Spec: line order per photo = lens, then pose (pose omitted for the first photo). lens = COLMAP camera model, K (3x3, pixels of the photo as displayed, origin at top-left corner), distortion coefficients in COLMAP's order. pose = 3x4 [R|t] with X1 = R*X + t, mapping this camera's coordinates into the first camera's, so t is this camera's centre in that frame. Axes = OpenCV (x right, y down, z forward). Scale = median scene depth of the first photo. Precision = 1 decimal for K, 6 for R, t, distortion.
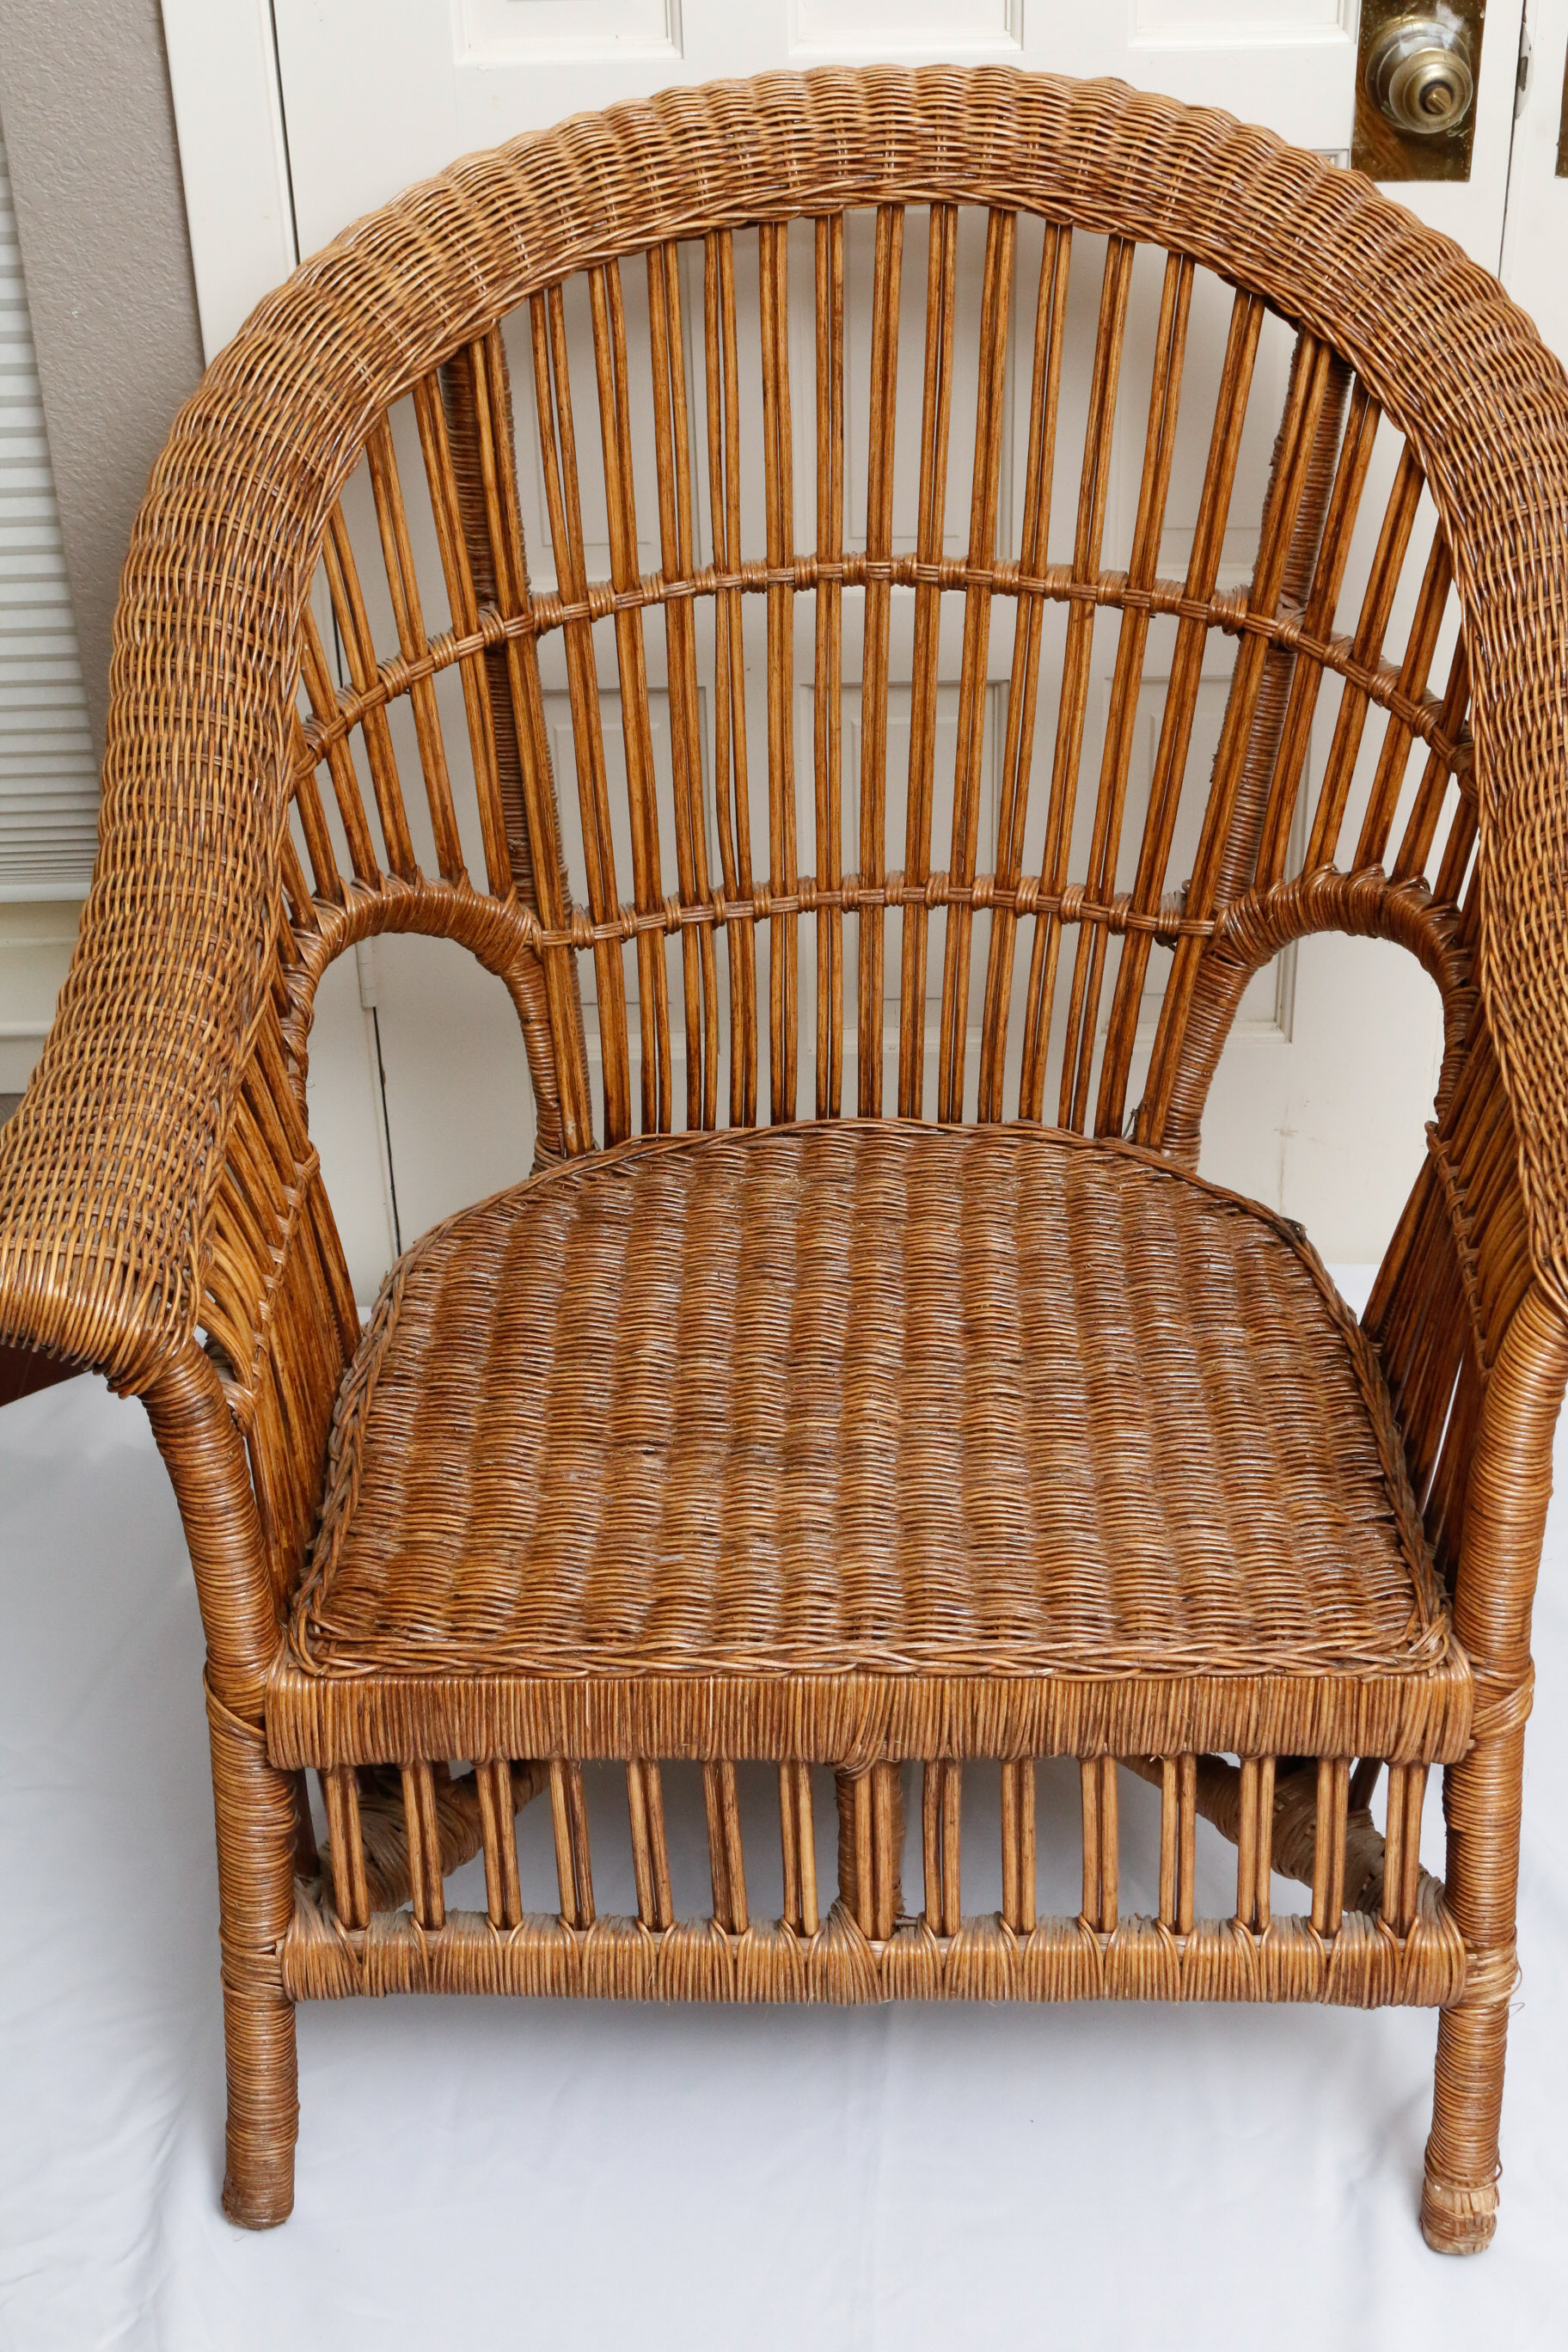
lens RADIAL K [[3279.6, 0, 784.9], [0, 3279.6, 1084.3], [0, 0, 1]] dist [-0.060419, 0.108881]
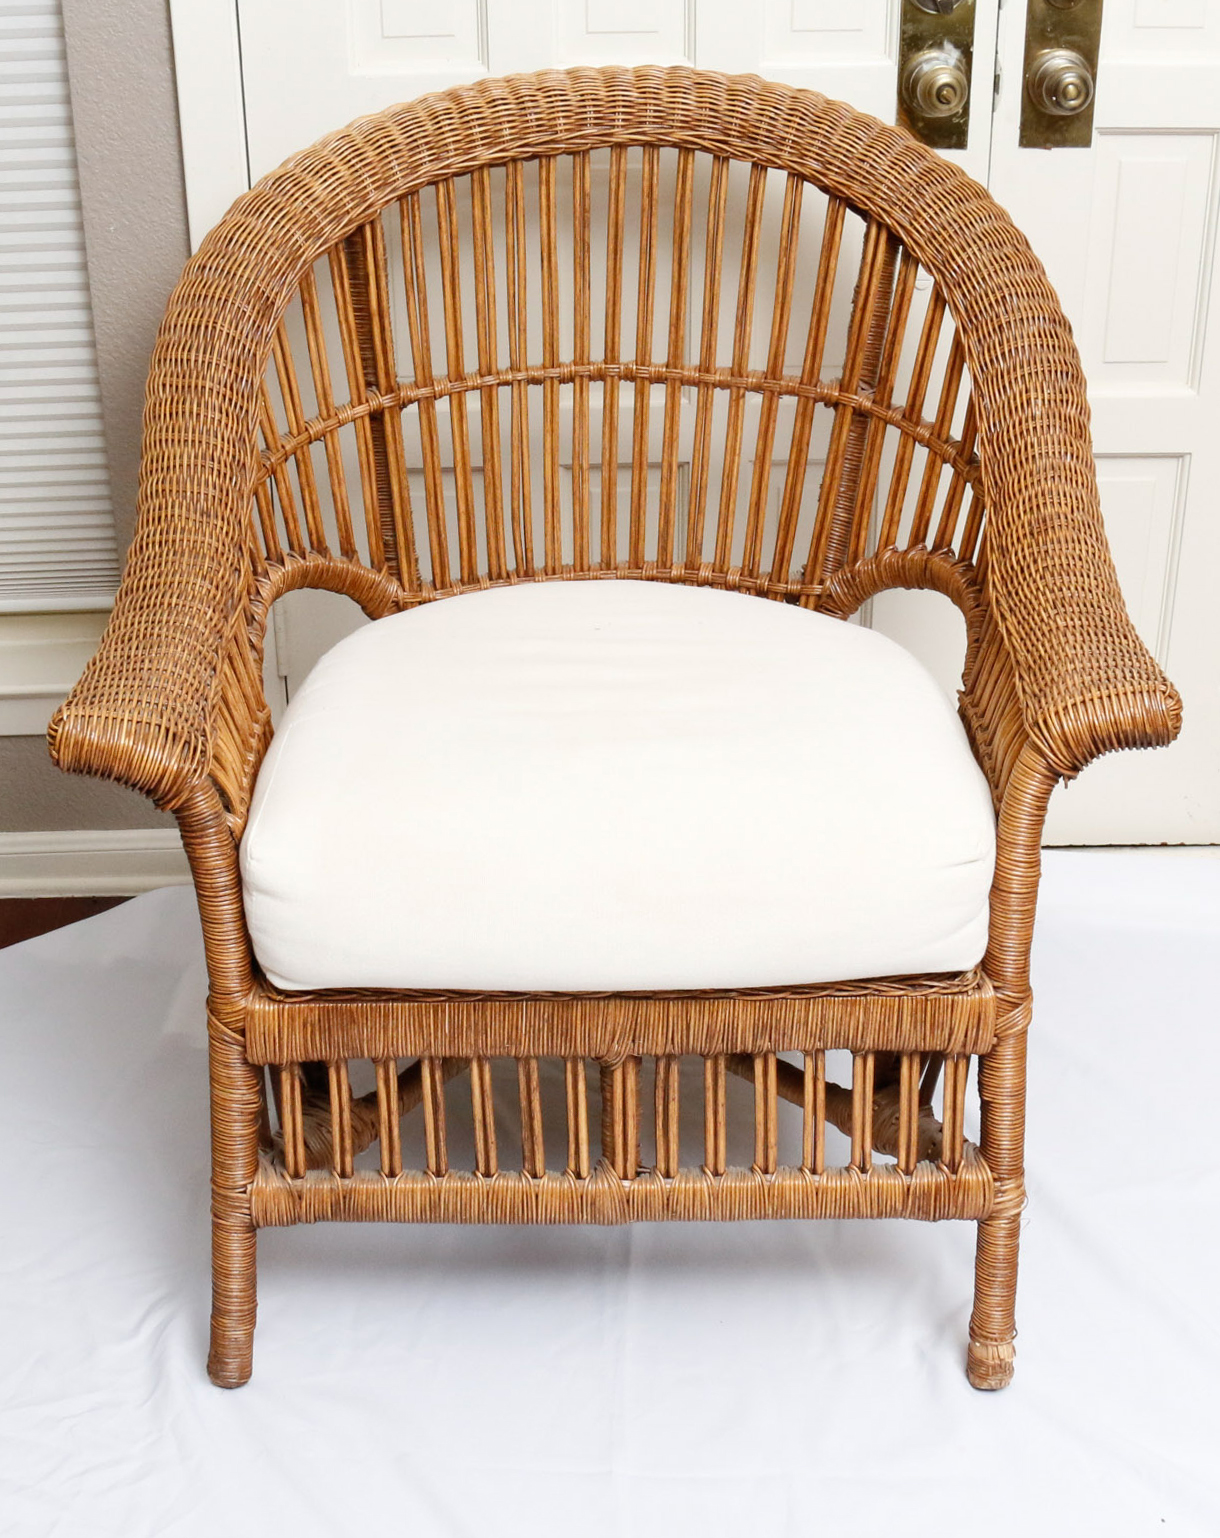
lens RADIAL K [[2277.1, 0, 536.4], [0, 2277.1, 768.3], [0, 0, 1]] dist [-0.116299, -0.064709]
pose [[0.999819, -0.004070, 0.018609, -0.034098], [0.005649, 0.996311, -0.085631, 0.151315], [-0.018191, 0.085721, 0.996153, -0.112466]]
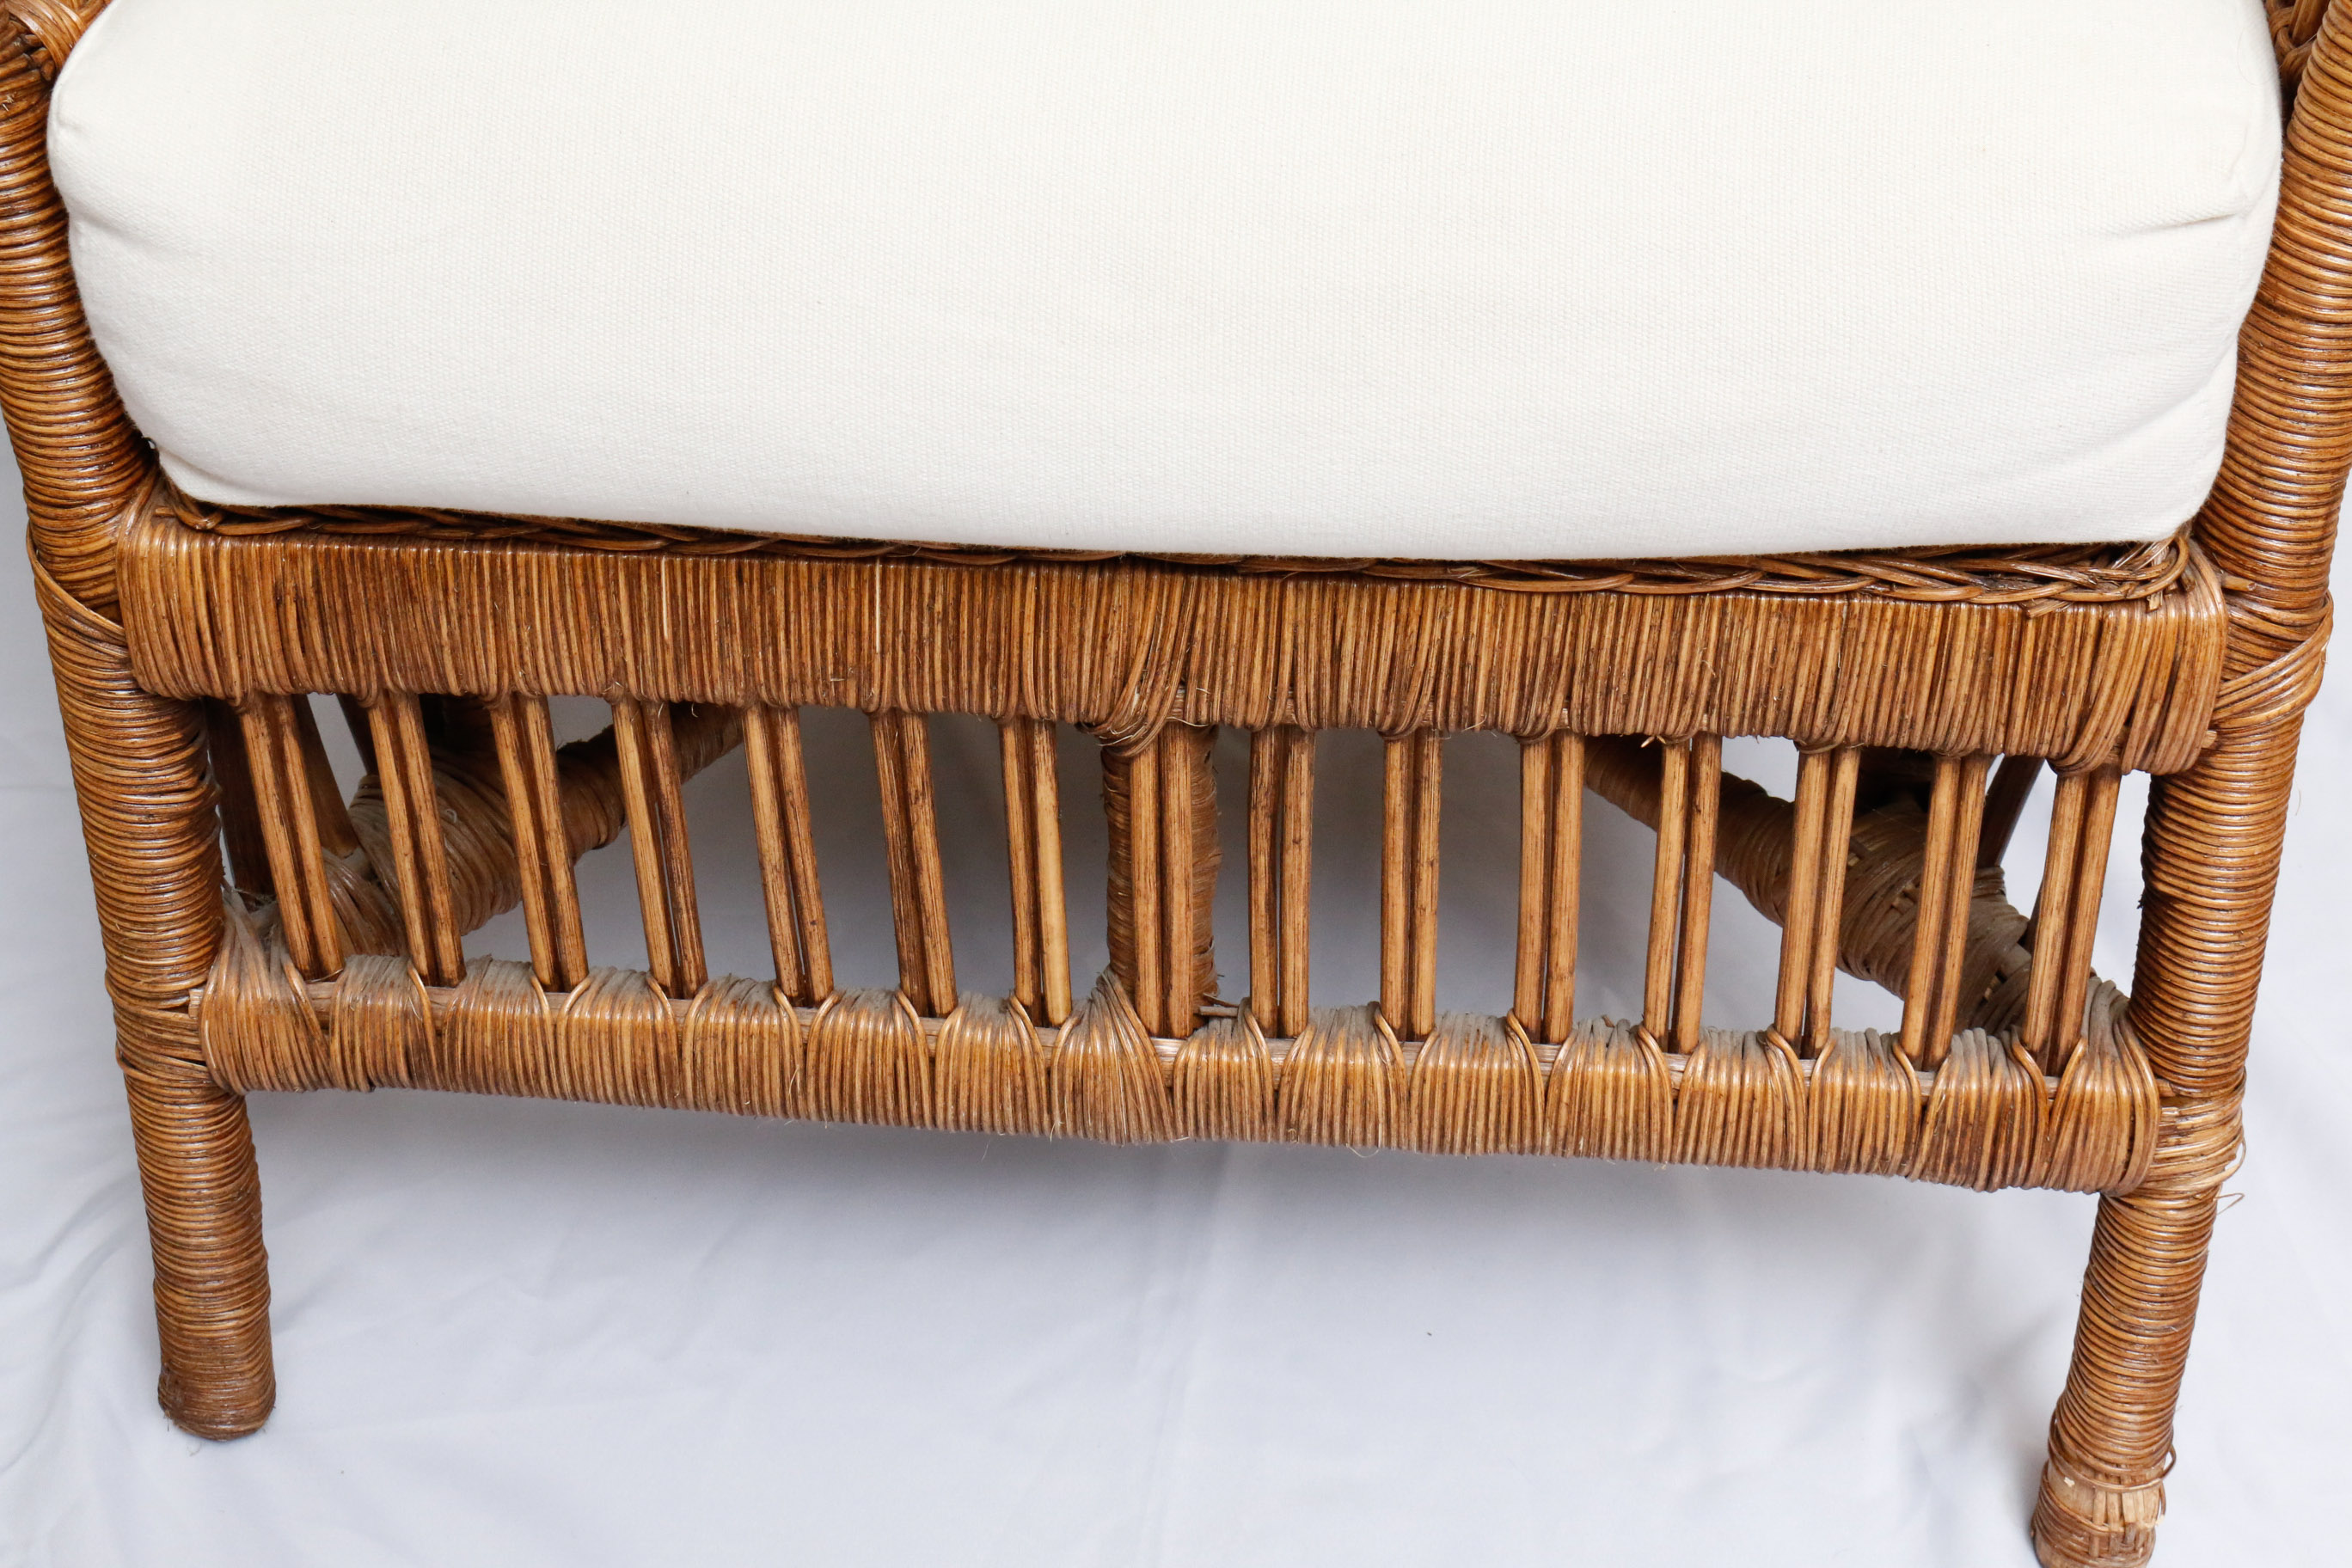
lens RADIAL K [[3084.7, 0, 1169.8], [0, 3084.7, 663.9], [0, 0, 1]] dist [-0.070104, 0.028647]
pose [[0.998113, 0.043099, -0.043727, 0.048731], [-0.038436, 0.994002, 0.102387, 0.131784], [0.047878, -0.100513, 0.993783, 0.431670]]
